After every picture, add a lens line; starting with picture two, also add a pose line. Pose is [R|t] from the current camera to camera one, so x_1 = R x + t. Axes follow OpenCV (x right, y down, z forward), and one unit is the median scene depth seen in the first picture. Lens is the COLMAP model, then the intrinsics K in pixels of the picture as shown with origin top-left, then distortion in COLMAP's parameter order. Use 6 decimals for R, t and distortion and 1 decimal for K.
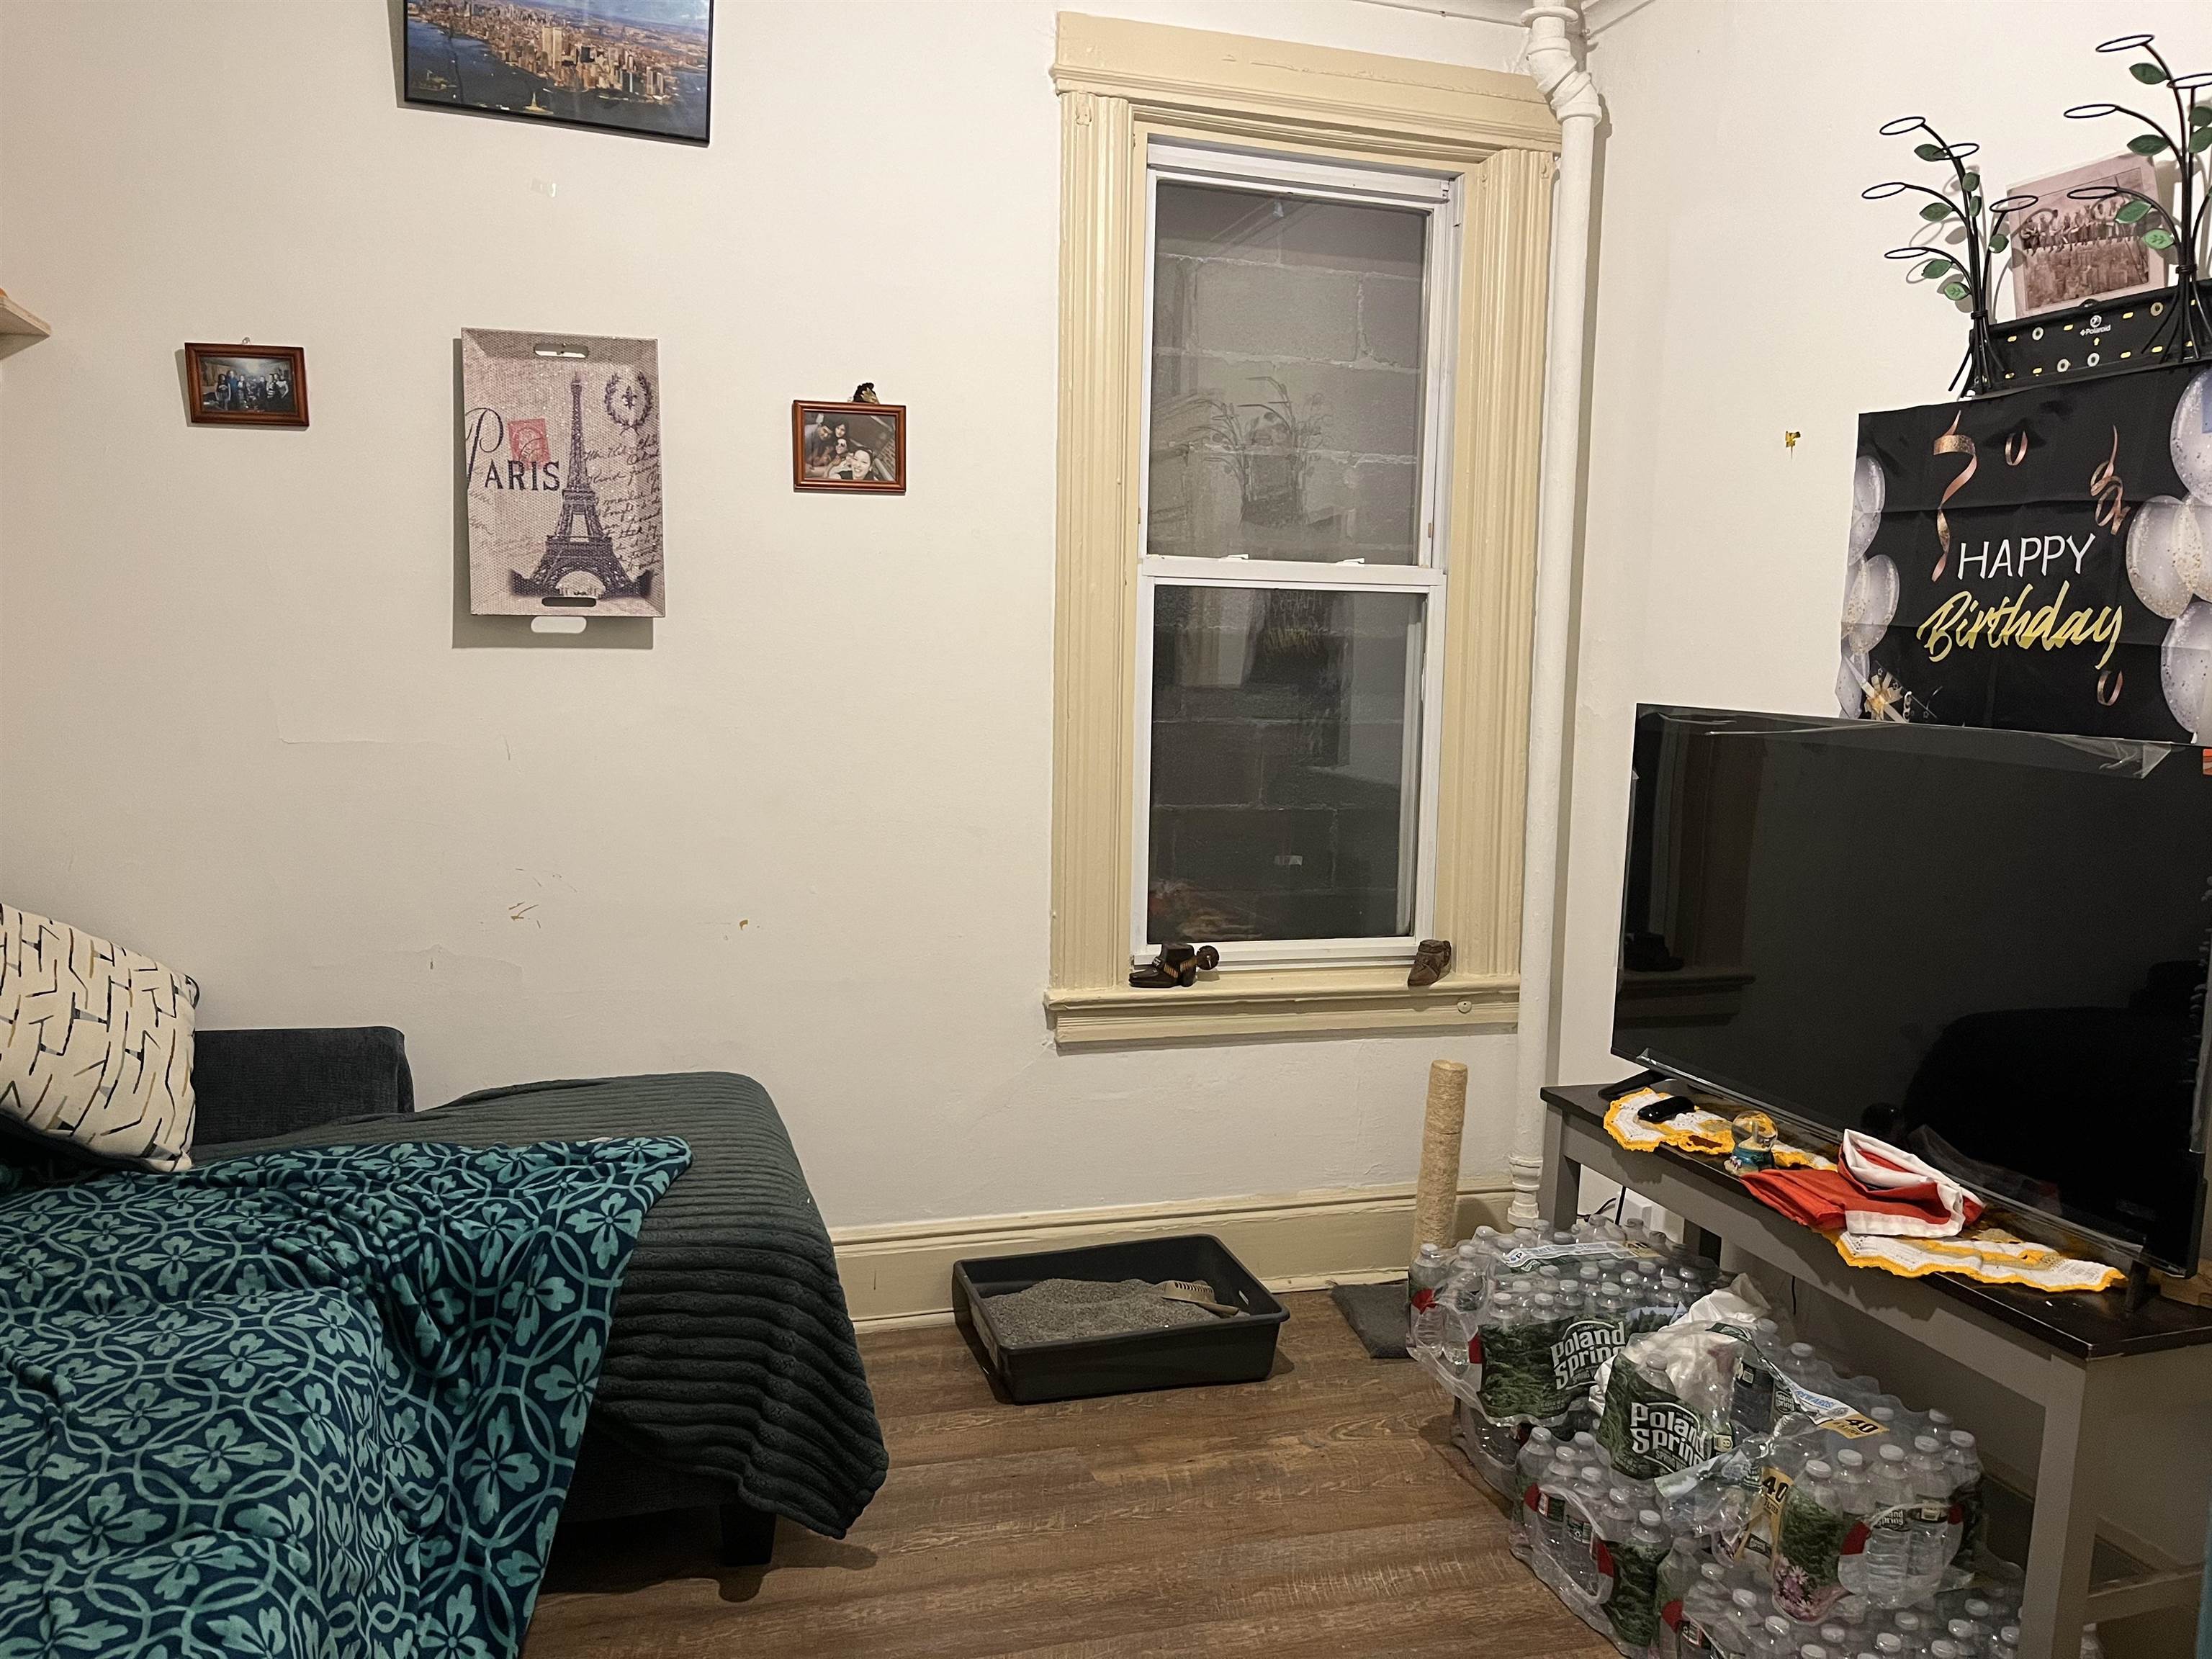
lens RADIAL K [[1693.4, 0, 1049.7], [0, 1693.4, 826.5], [0, 0, 1]] dist [0.059715, -0.083595]
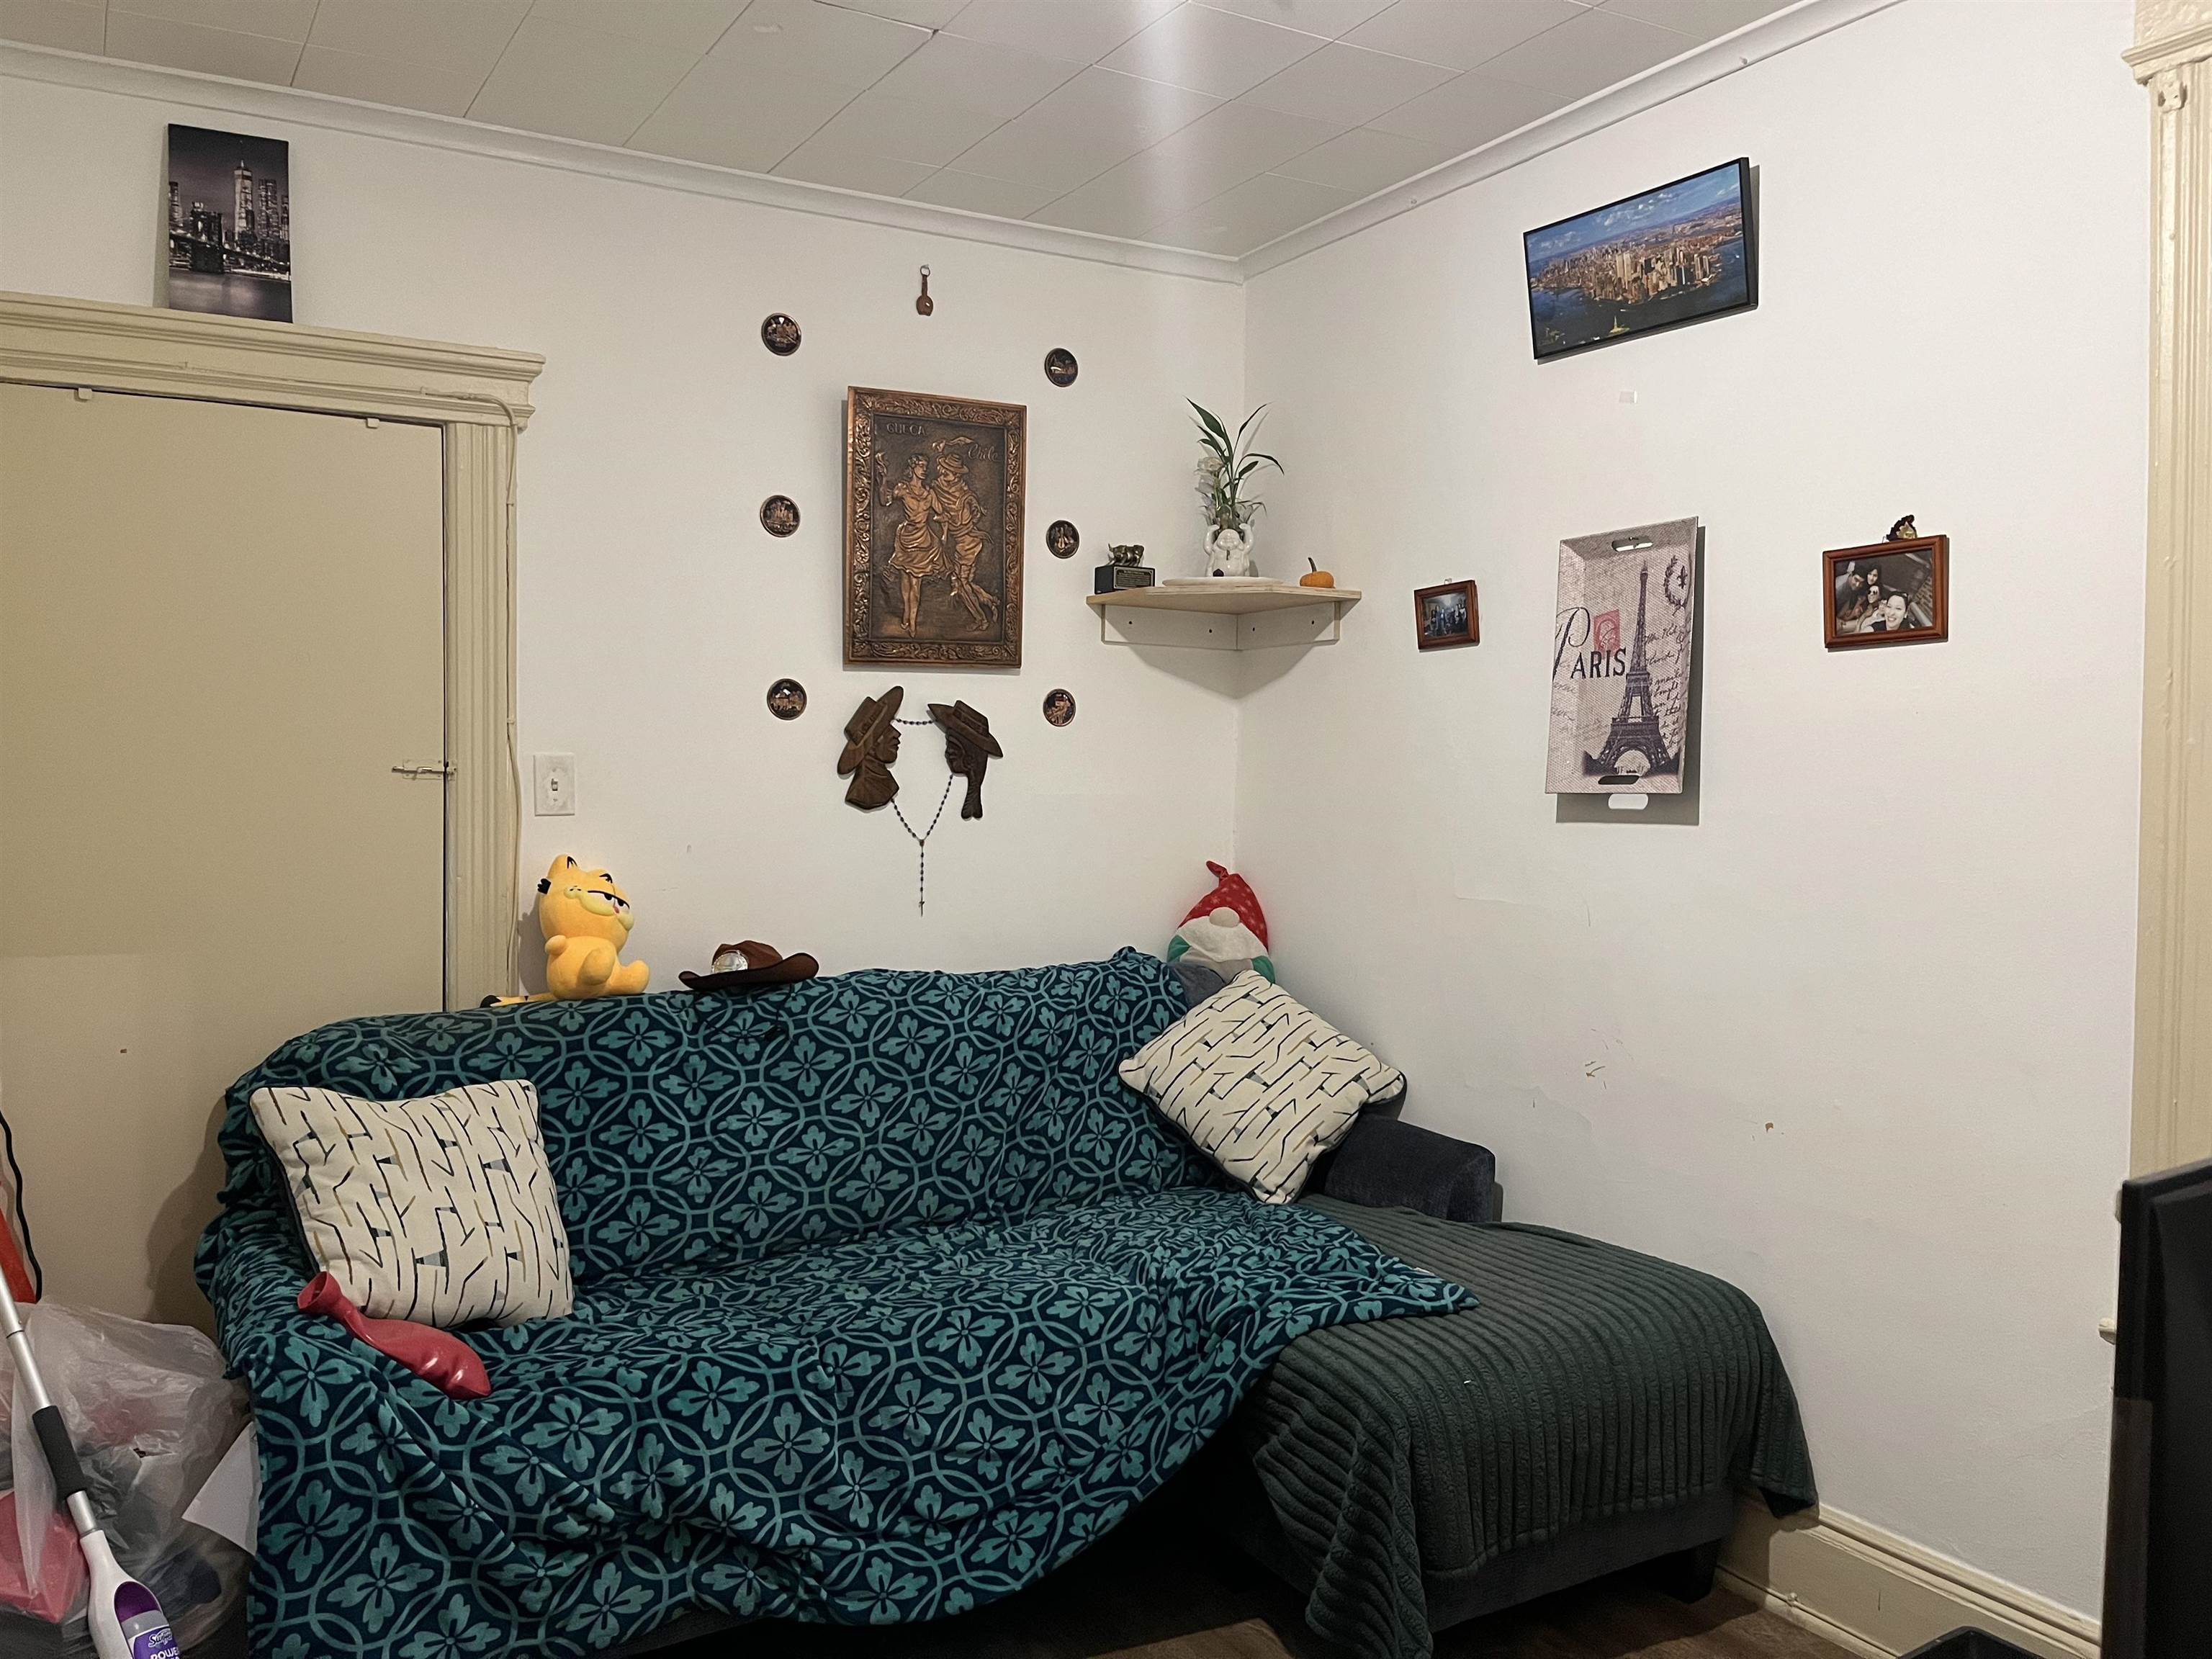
lens RADIAL K [[1693.4, 0, 1101.2], [0, 1693.4, 819.5], [0, 0, 1]] dist [0.059715, -0.083595]
pose [[0.226122, 0.012681, -0.974016, 0.665089], [-0.098578, 0.995080, -0.009930, -0.065672], [0.969098, 0.098262, 0.226259, 0.455672]]
